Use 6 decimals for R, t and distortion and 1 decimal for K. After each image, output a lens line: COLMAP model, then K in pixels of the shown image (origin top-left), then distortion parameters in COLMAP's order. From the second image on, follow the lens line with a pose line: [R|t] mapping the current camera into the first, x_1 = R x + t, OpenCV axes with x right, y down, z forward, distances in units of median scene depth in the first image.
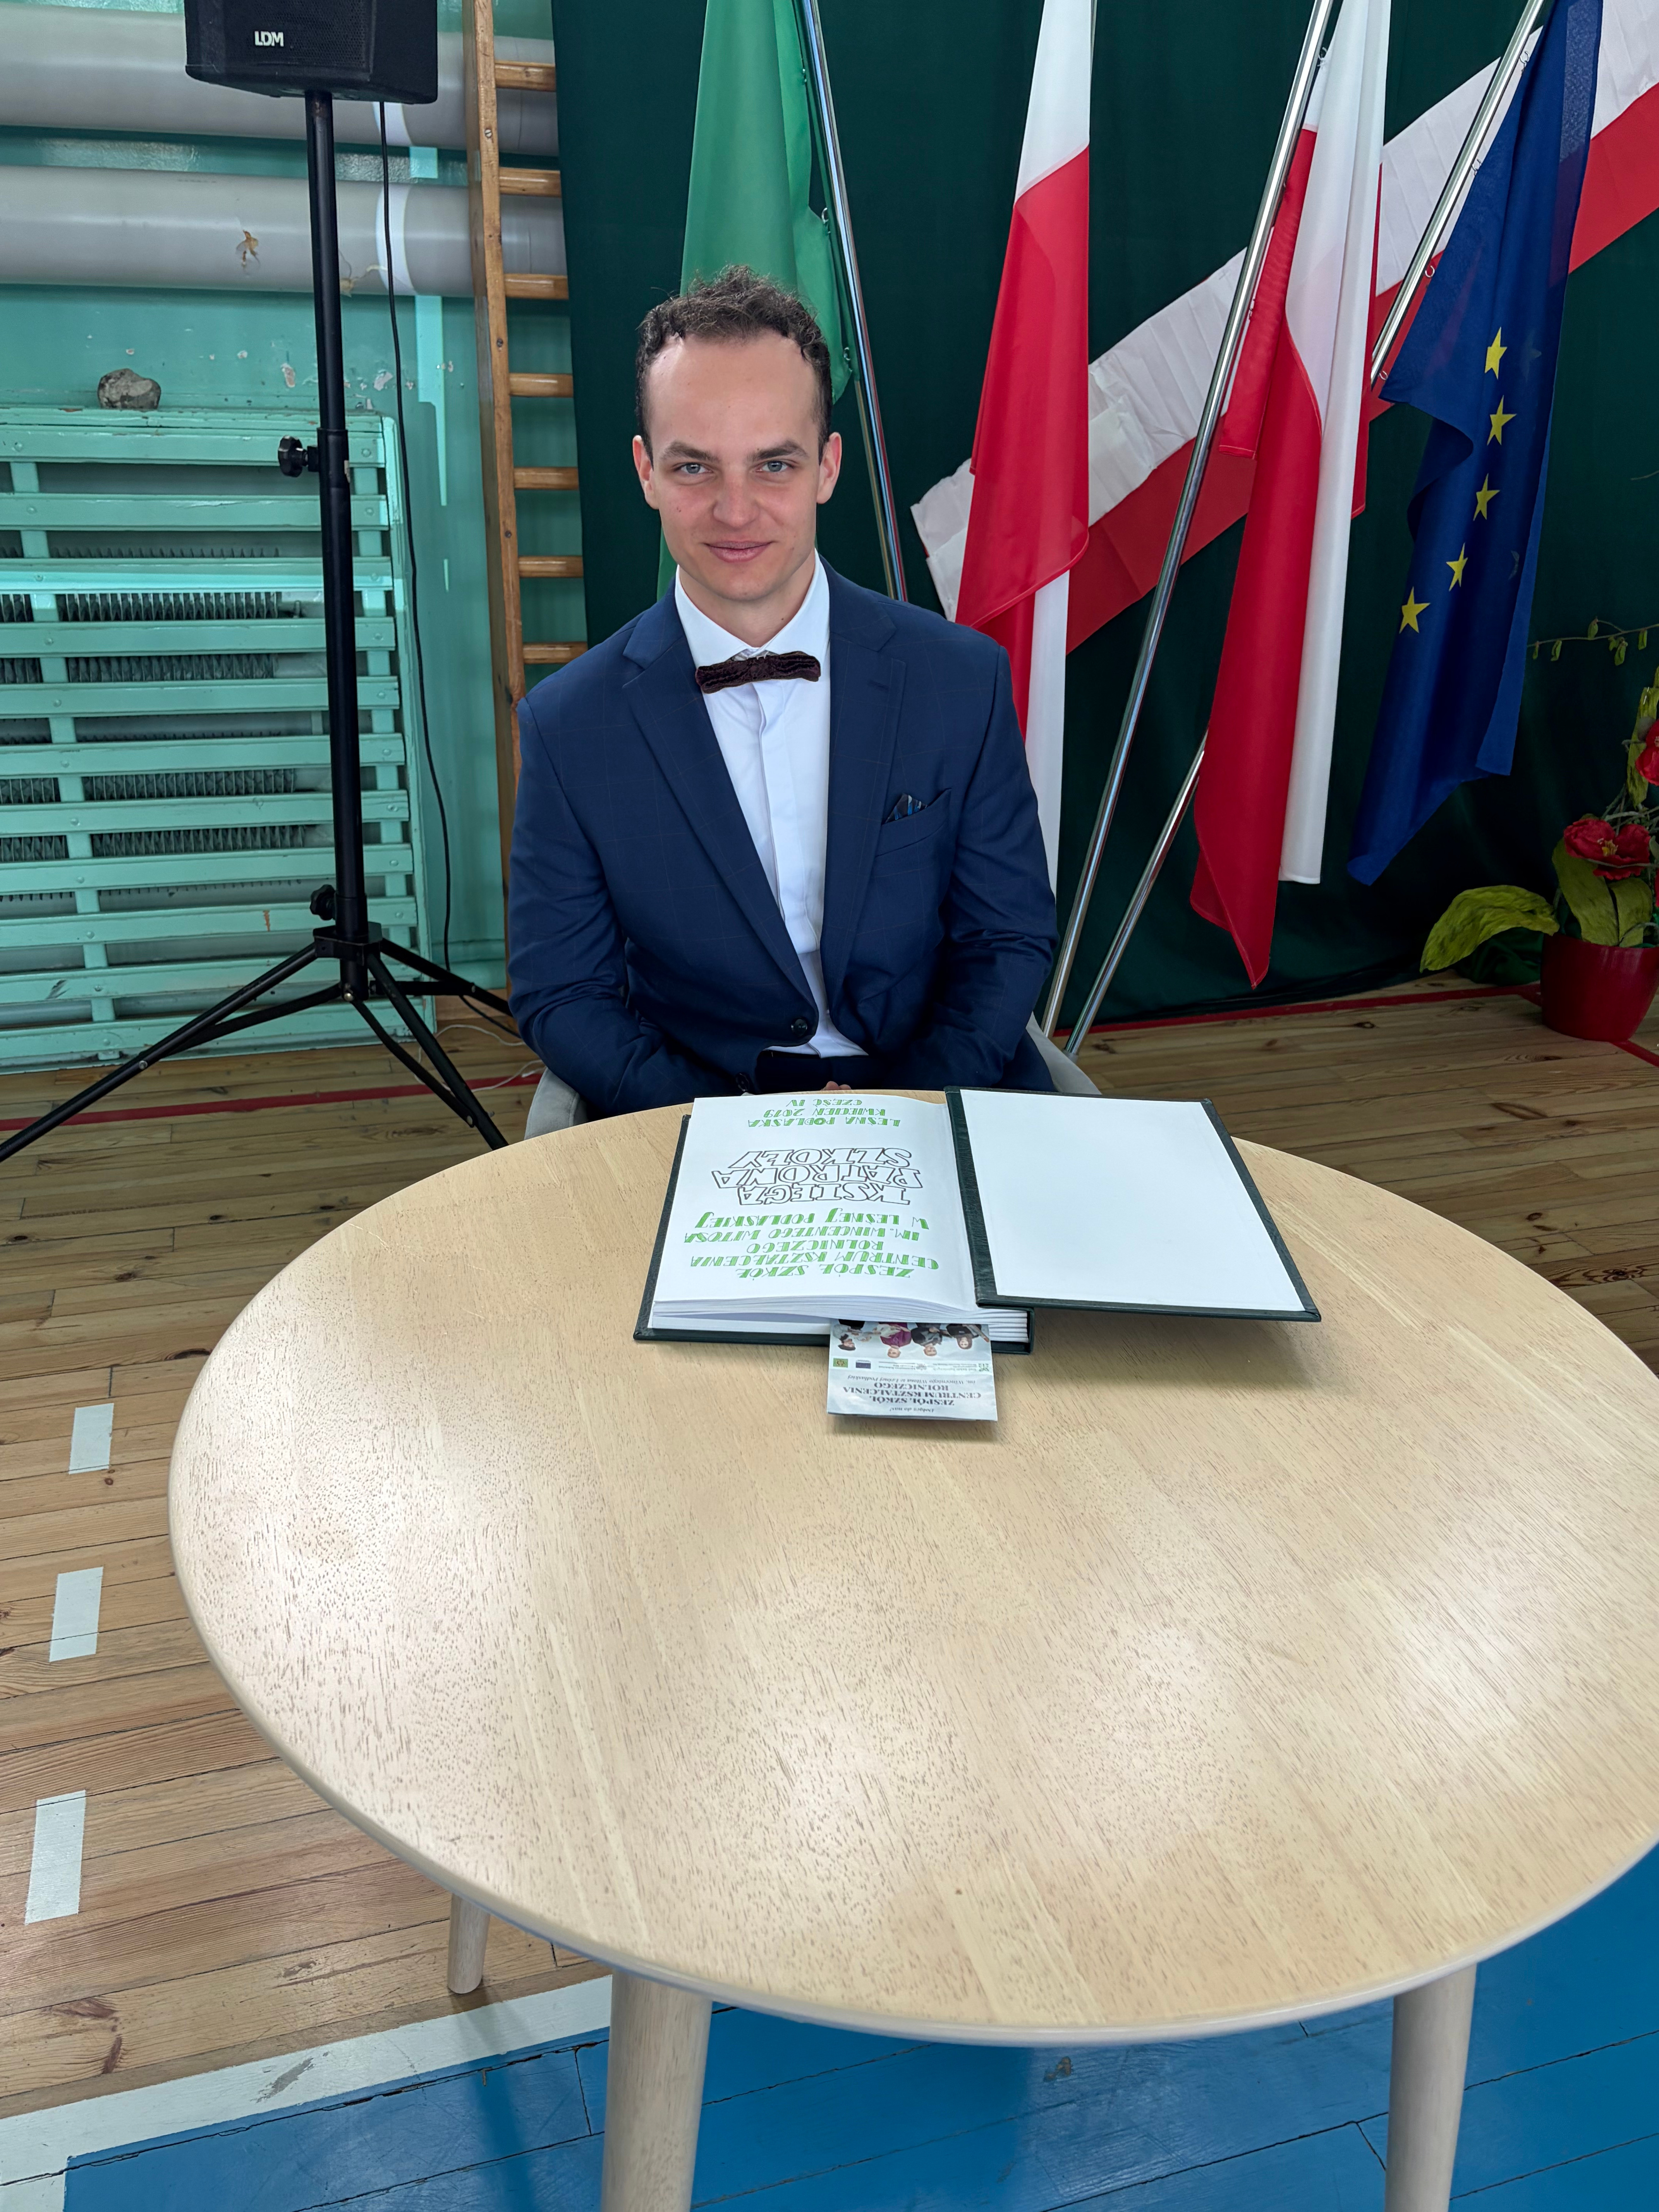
lens RADIAL K [[1785.7, 0, 817.9], [0, 1785.7, 1092.6], [0, 0, 1]] dist [0.041465, -0.042276]
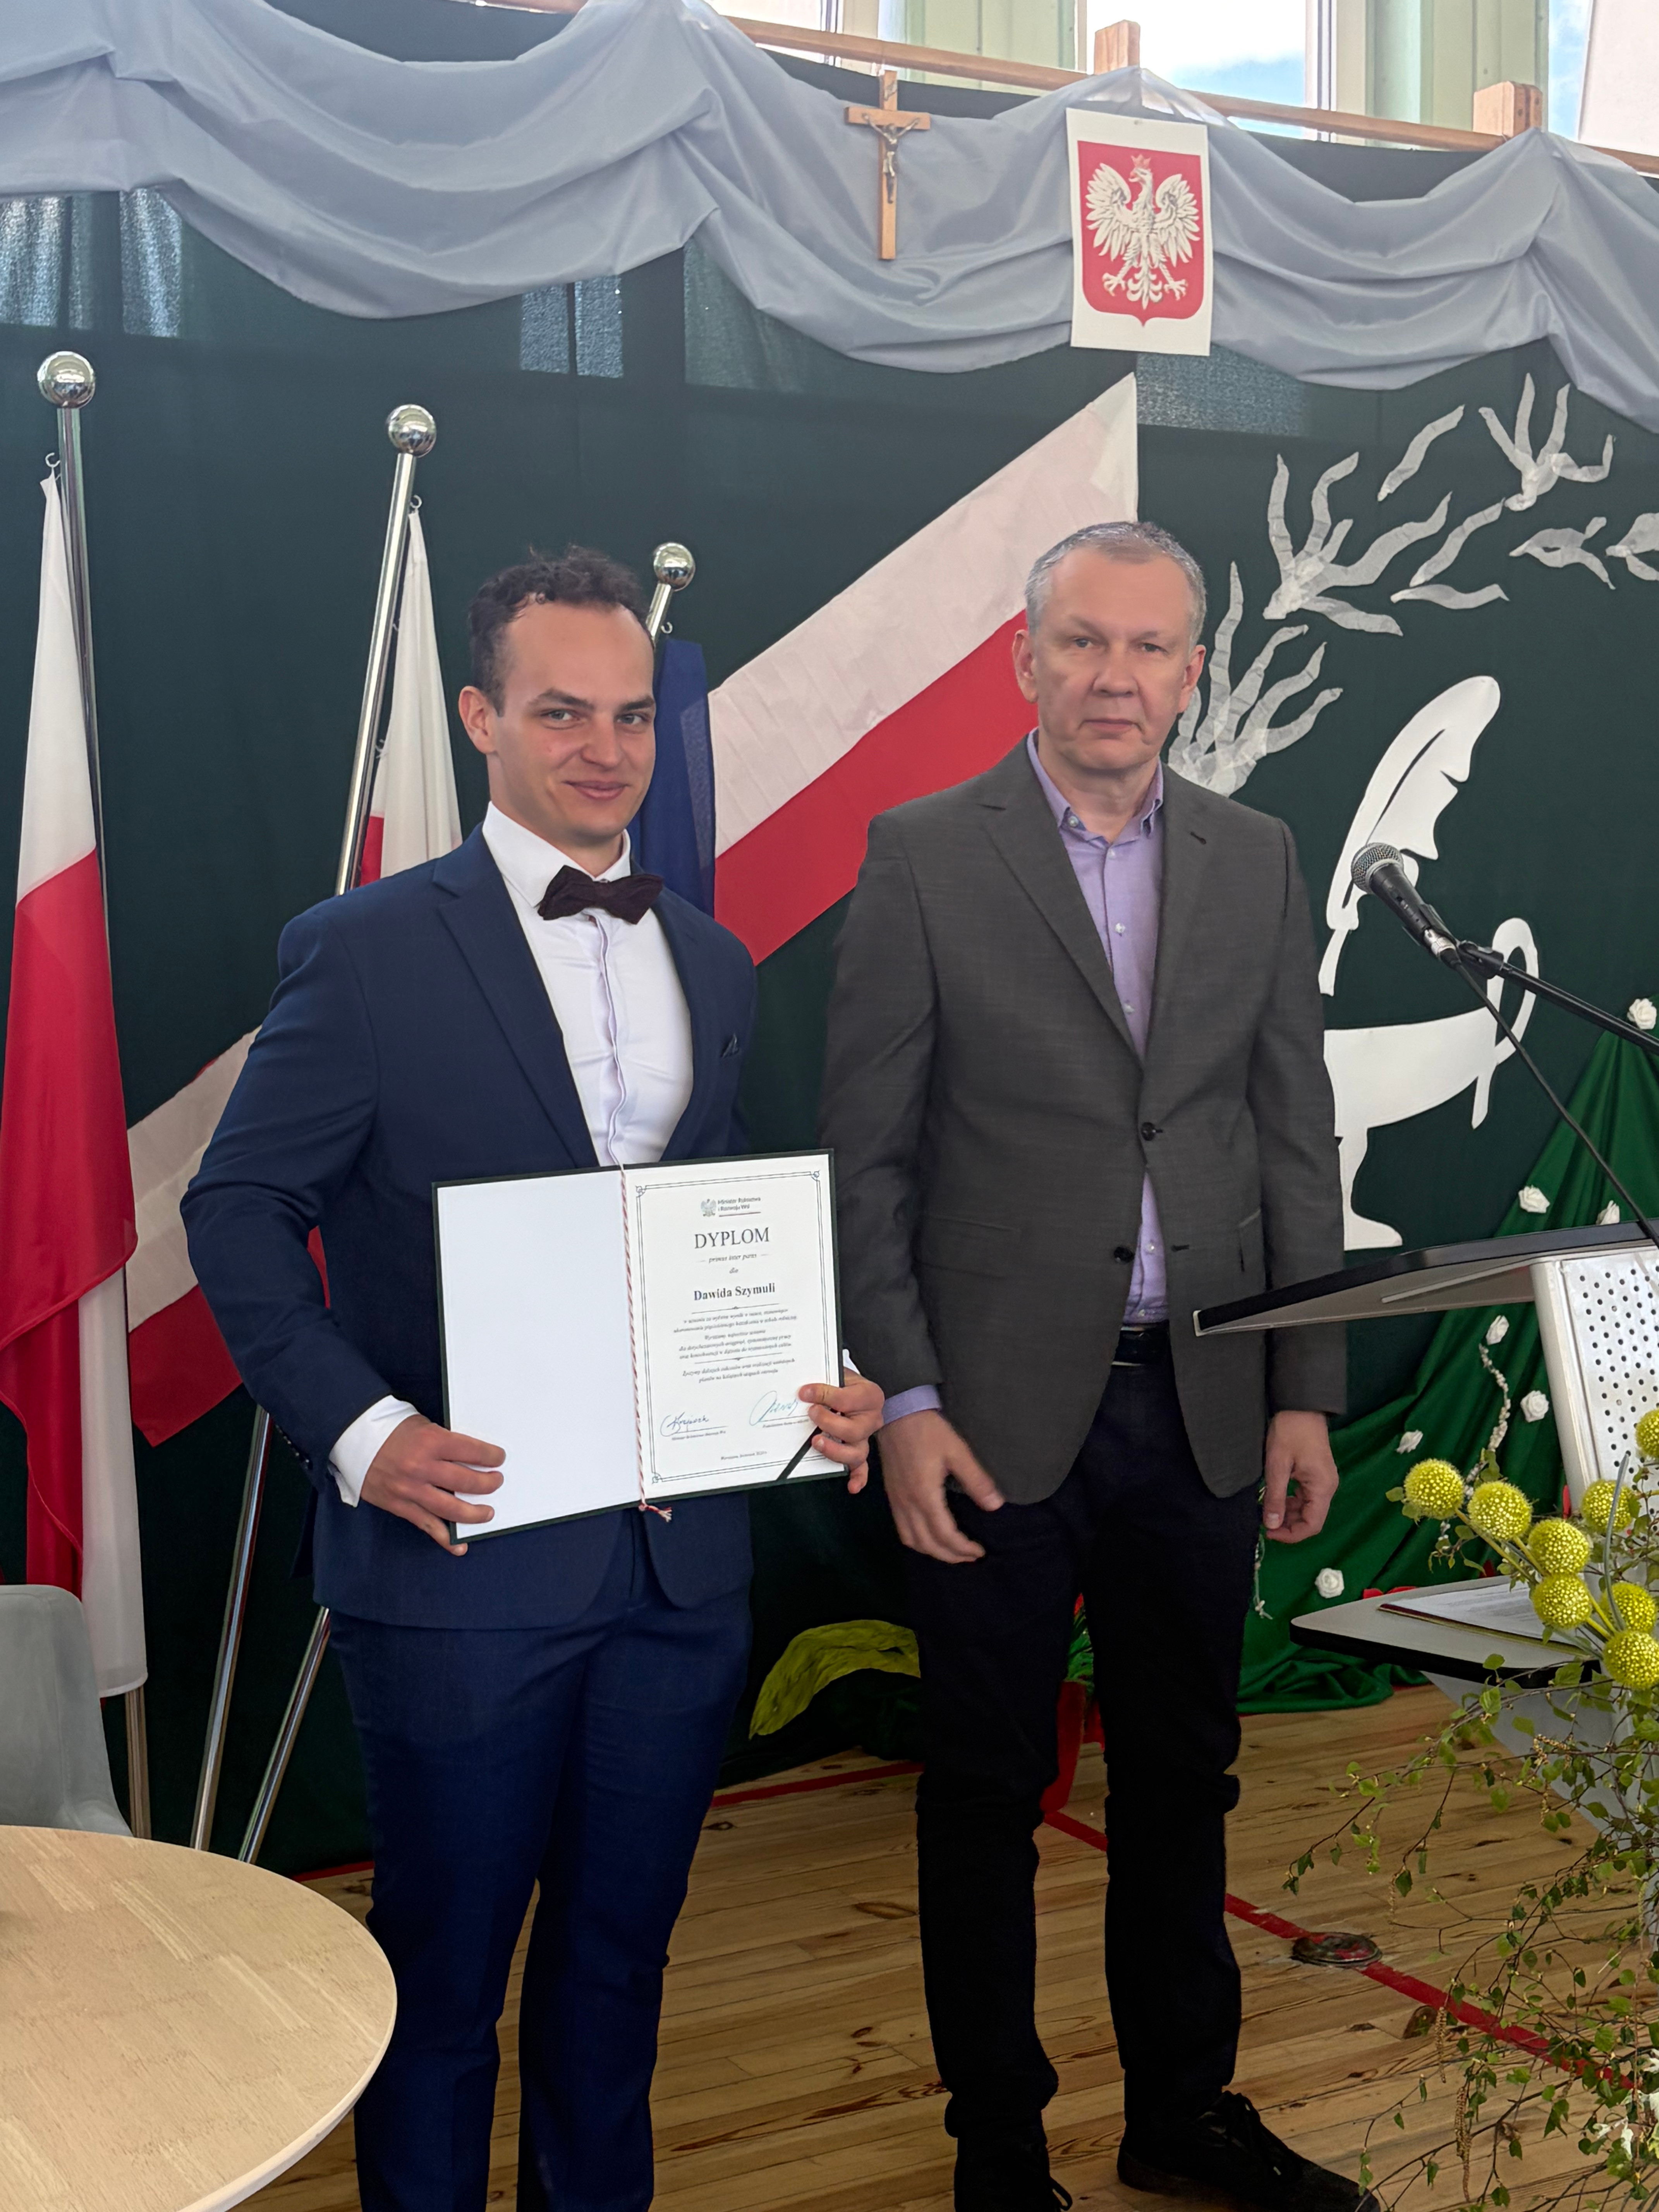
lens RADIAL K [[2930.4, 0, 800.9], [0, 2930.4, 1098.5], [0, 0, 1]] dist [0.076732, 0.000000]
pose [[0.980078, -0.048474, 0.192607, 0.156630], [0.109960, 0.940005, -0.322955, 0.106068], [-0.165397, 0.337700, 0.926608, -0.341101]]
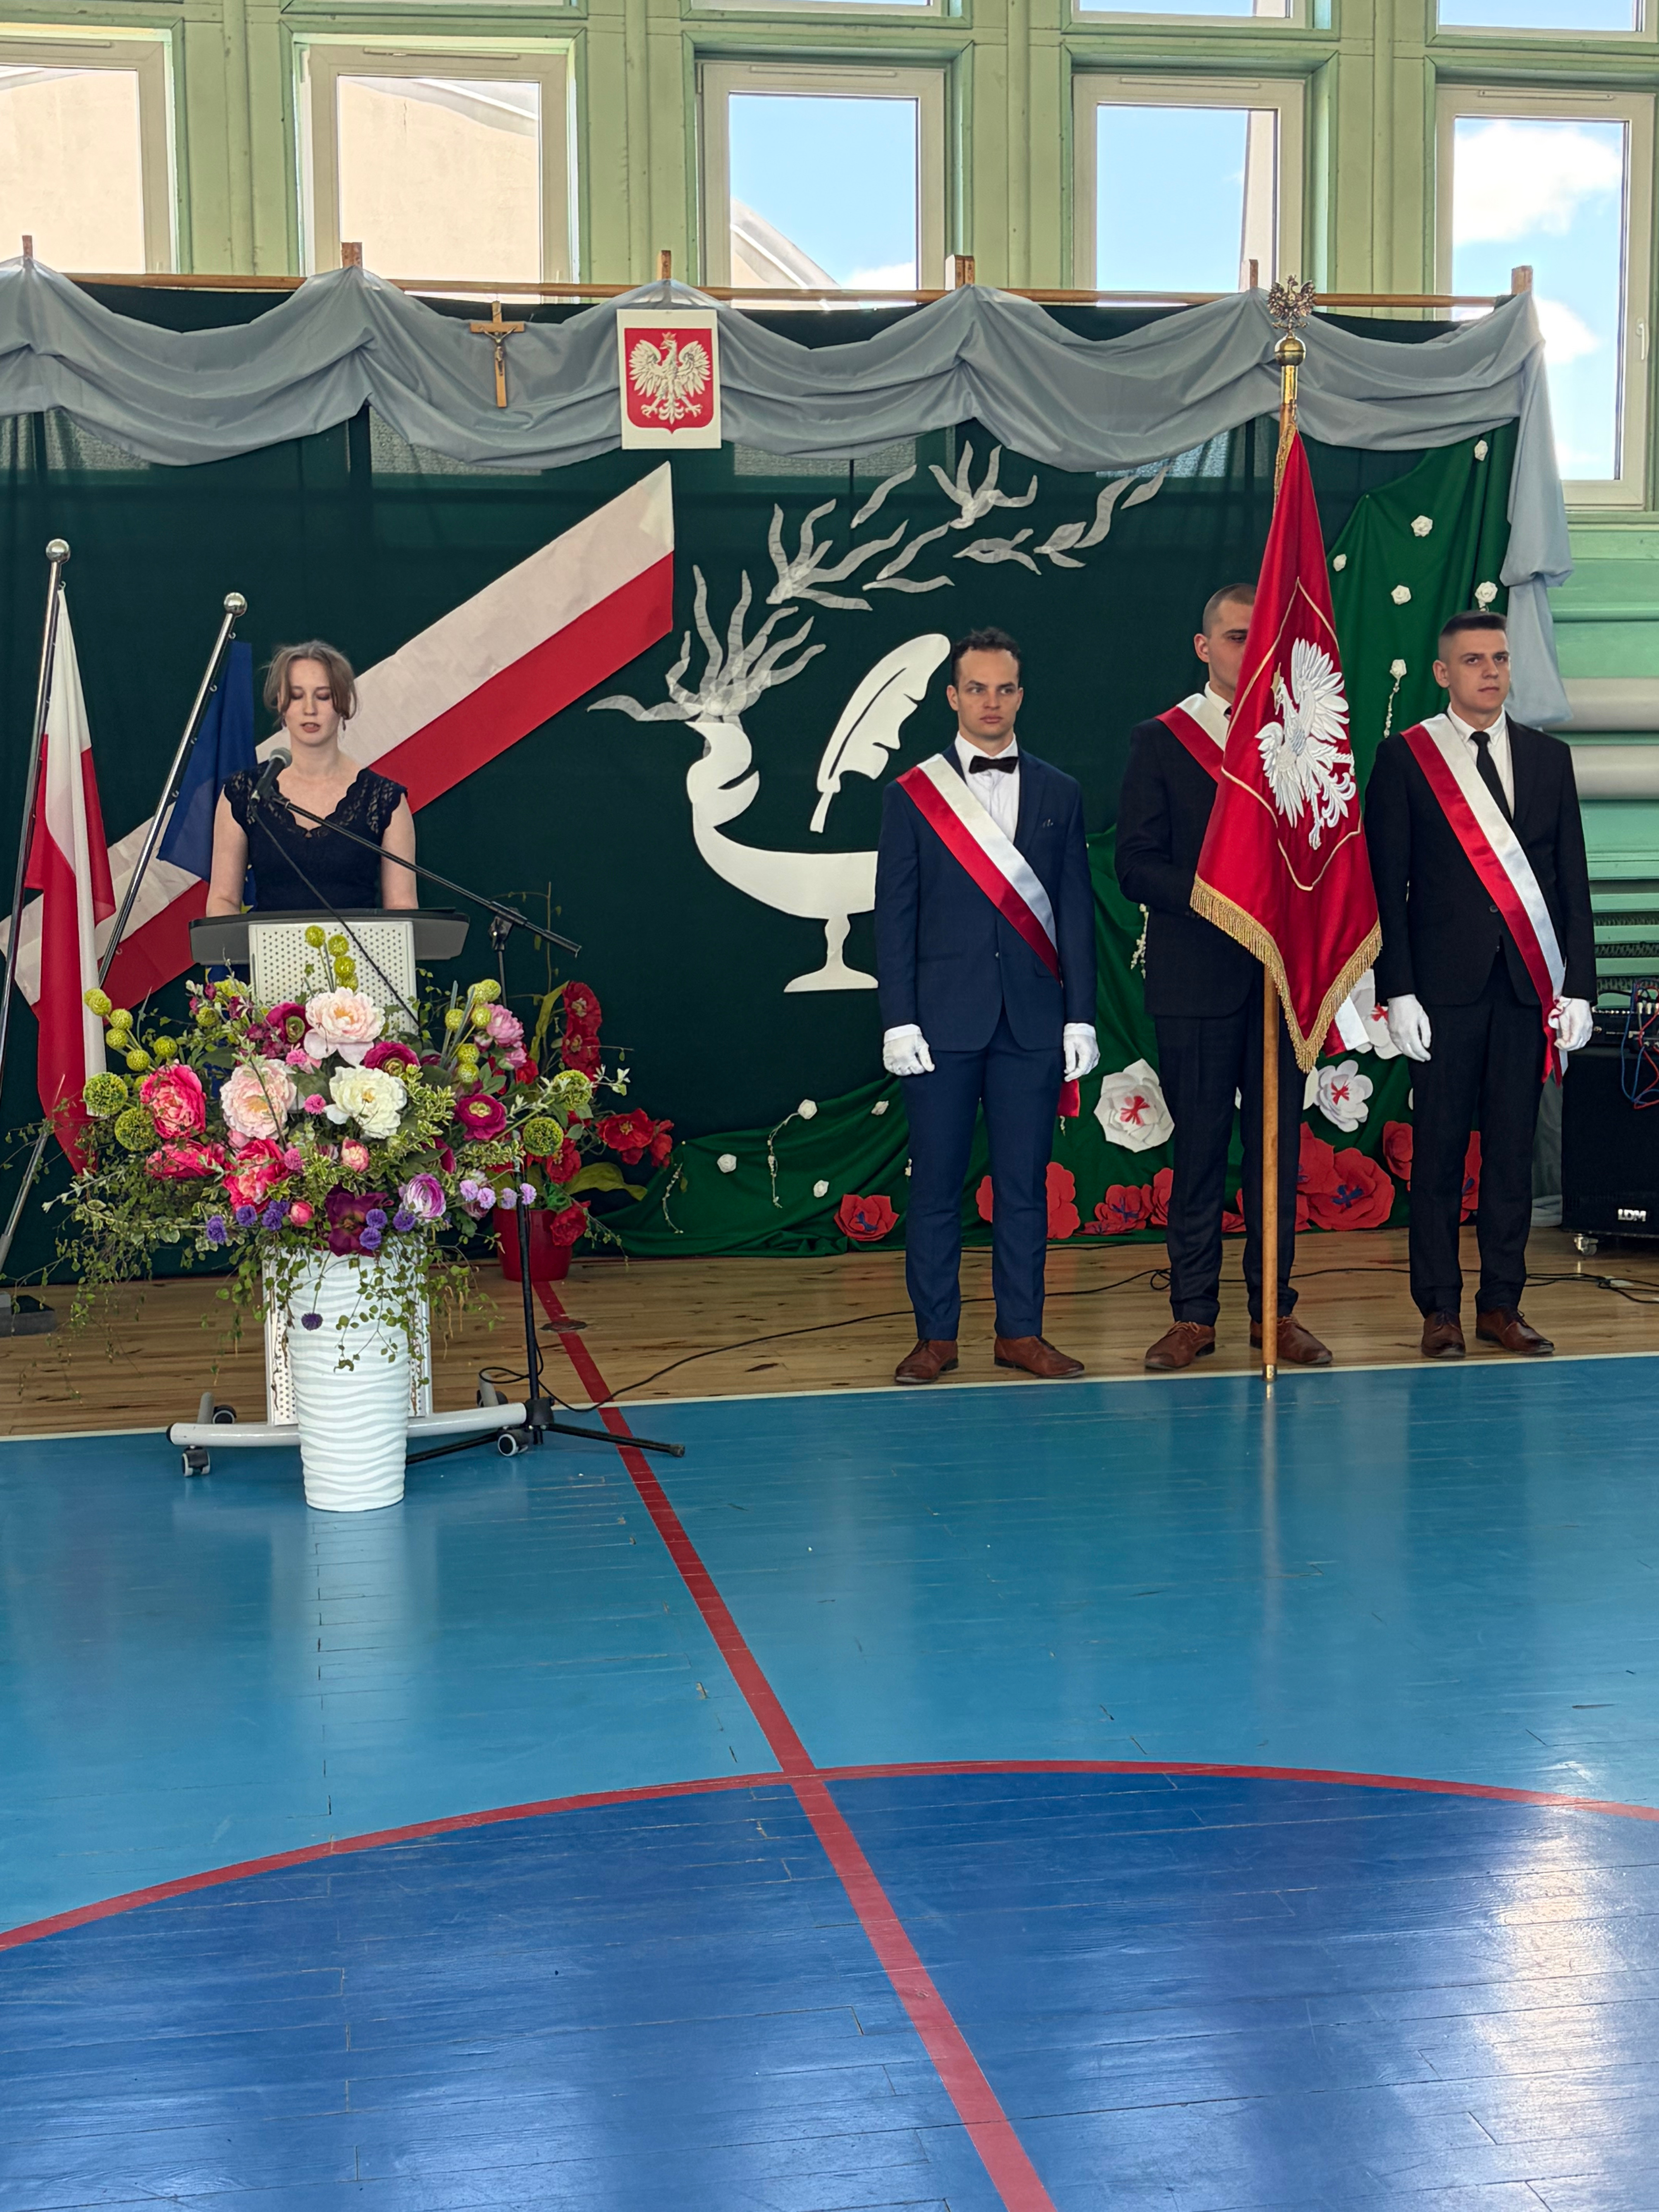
lens RADIAL K [[2892.0, 0, 824.5], [0, 2892.0, 1125.2], [0, 0, 1]] dist [0.082728, 0.000000]
pose [[0.990574, -0.021047, -0.135349, 1.301718], [-0.018485, 0.958546, -0.284336, 0.655180], [0.135723, 0.284158, 0.949123, -1.522595]]
